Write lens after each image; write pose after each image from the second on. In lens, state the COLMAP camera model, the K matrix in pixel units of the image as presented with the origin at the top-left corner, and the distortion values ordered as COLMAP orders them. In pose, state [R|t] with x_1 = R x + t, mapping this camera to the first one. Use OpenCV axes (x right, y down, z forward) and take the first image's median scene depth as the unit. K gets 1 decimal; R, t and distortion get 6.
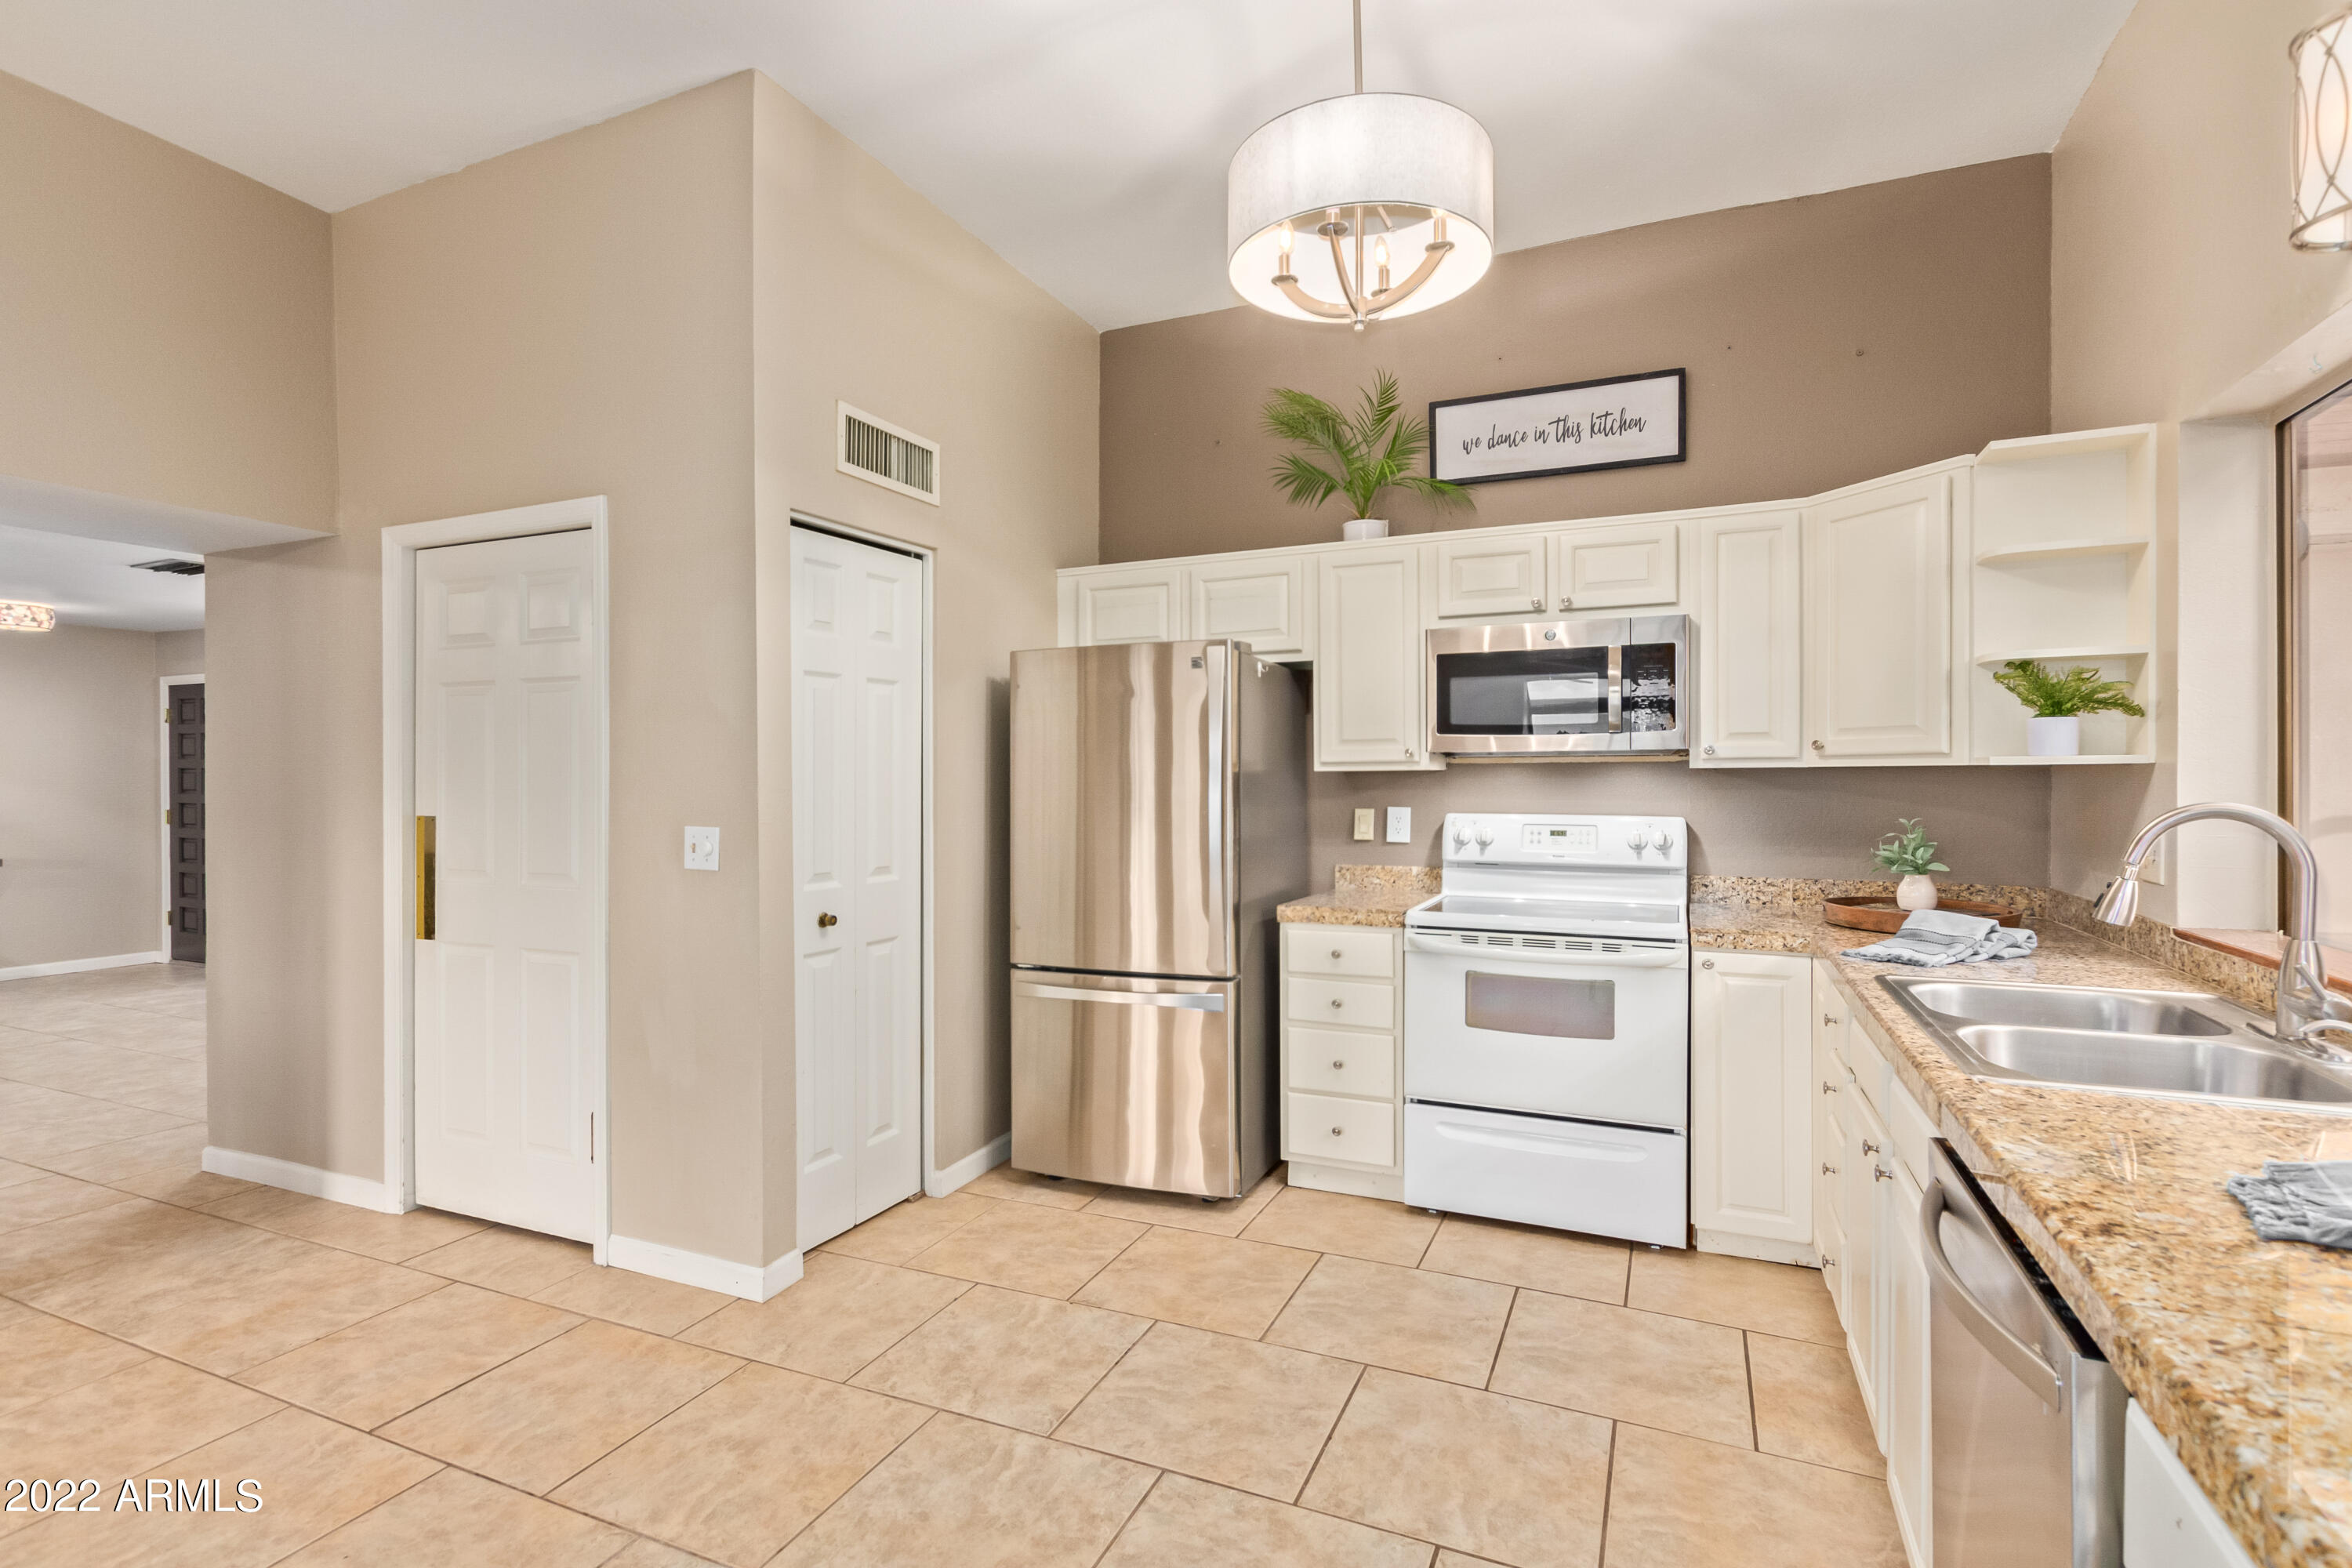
lens RADIAL K [[1104.8, 0, 1153.5], [0, 1104.8, 786.2], [0, 0, 1]] dist [0.012139, -0.003669]
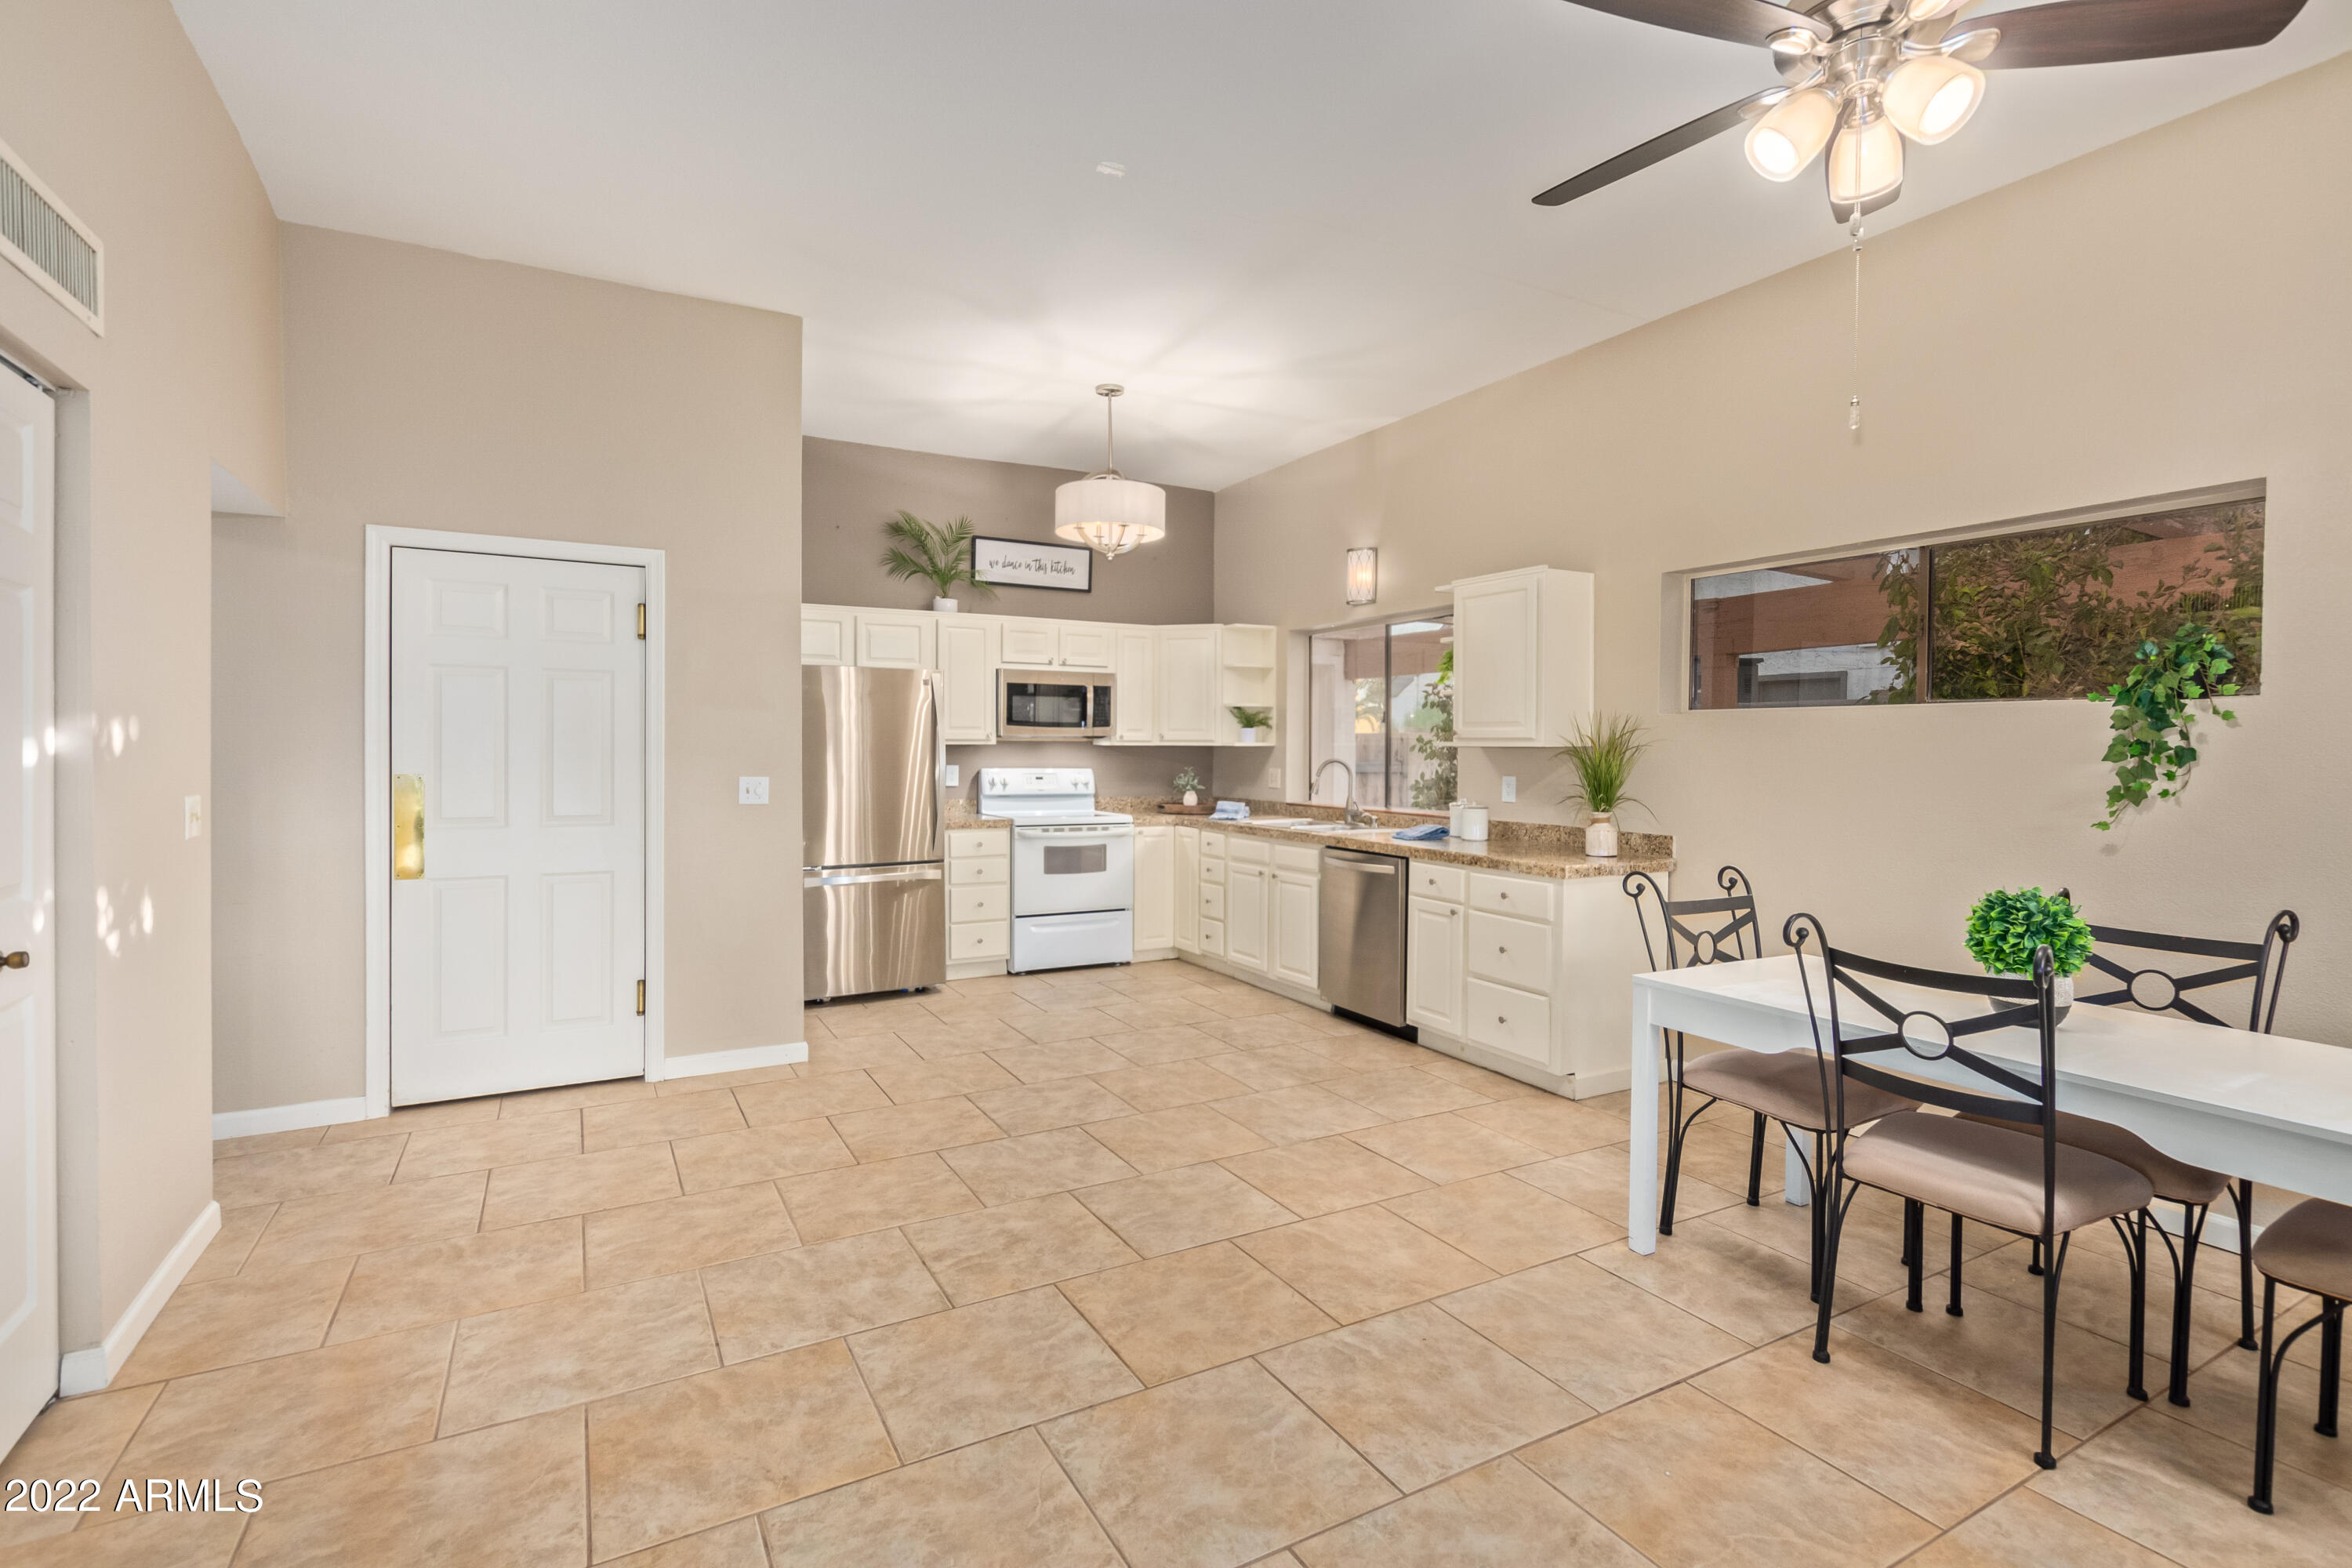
lens RADIAL K [[1104.8, 0, 1169.7], [0, 1104.8, 772.0], [0, 0, 1]] dist [0.012139, -0.003669]
pose [[0.602541, -0.009780, 0.798028, -1.114424], [-0.002216, 0.999901, 0.013927, 0.005438], [-0.798085, -0.010160, 0.602459, -0.357722]]
